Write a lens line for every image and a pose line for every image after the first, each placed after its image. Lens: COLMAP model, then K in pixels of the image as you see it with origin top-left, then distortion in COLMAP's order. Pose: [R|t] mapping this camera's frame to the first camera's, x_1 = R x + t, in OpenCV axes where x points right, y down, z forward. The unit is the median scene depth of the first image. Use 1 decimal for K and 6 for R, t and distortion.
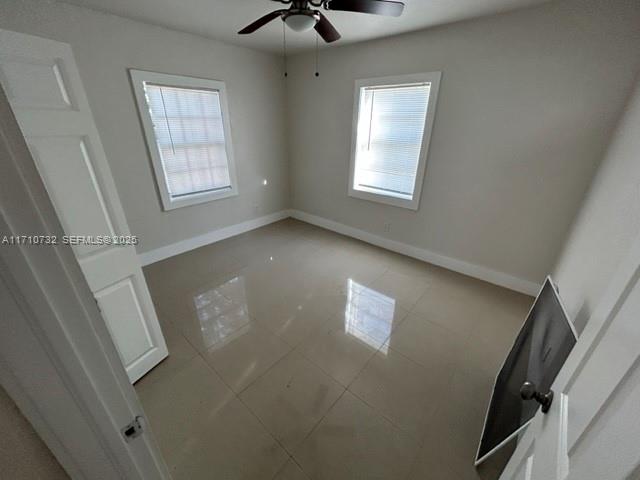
lens RADIAL K [[257.3, 0, 322.7], [0, 257.3, 239.5], [0, 0, 1]] dist [0.000461, 0.000324]
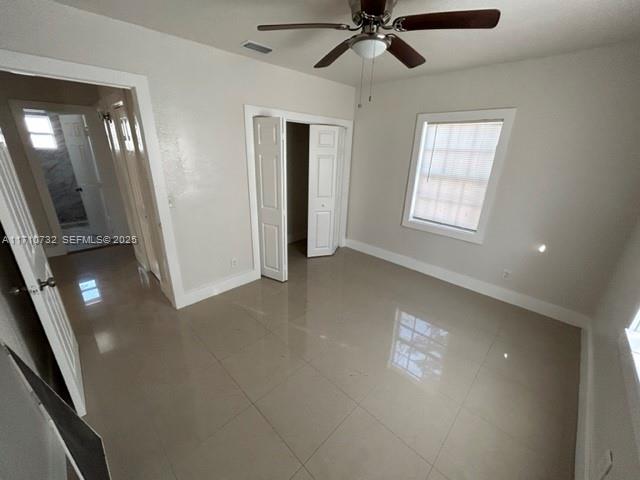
lens RADIAL K [[257.3, 0, 320.7], [0, 257.3, 239.6], [0, 0, 1]] dist [0.000461, 0.000324]
pose [[-0.072968, 0.320220, -0.944529, 0.554495], [-0.442700, 0.838240, 0.318386, -0.268245], [0.893696, 0.441375, 0.080597, 0.595249]]
